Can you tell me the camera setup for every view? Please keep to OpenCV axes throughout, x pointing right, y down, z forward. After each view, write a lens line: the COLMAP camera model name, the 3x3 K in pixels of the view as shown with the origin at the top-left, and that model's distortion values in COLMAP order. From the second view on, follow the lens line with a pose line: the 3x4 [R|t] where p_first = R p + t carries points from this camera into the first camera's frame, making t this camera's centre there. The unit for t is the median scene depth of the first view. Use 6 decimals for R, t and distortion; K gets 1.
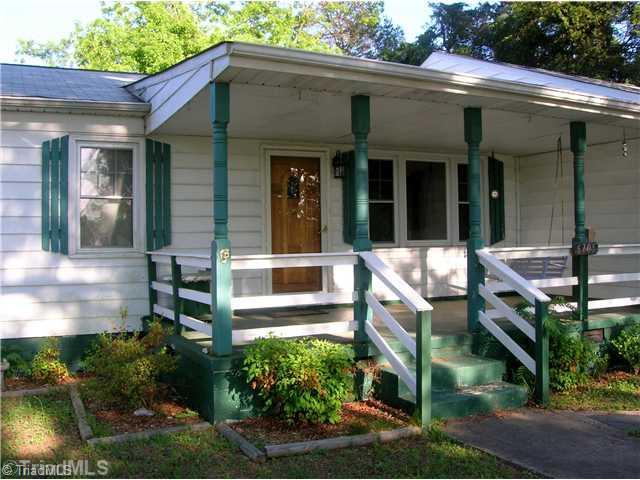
lens RADIAL K [[713.5, 0, 320.0], [0, 713.5, 240.0], [0, 0, 1]] dist [-0.146816, 0.054461]
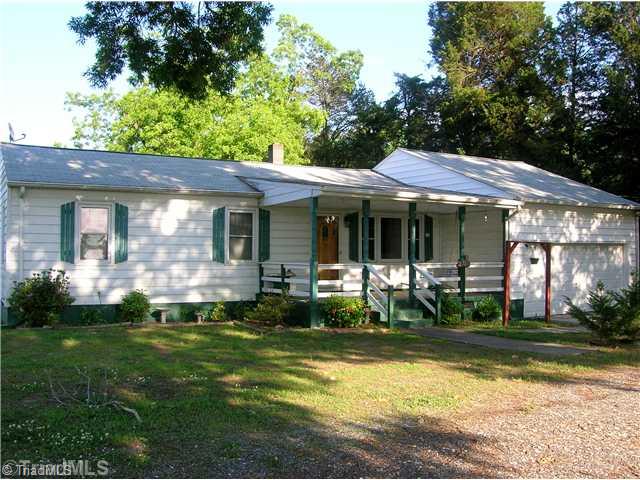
lens RADIAL K [[713.5, 0, 320.0], [0, 713.5, 240.0], [0, 0, 1]] dist [-0.146816, 0.054461]
pose [[0.998373, 0.018309, 0.054002, -0.177410], [-0.017066, 0.999581, -0.023391, -0.003306], [-0.054408, 0.022431, 0.998267, -1.104435]]
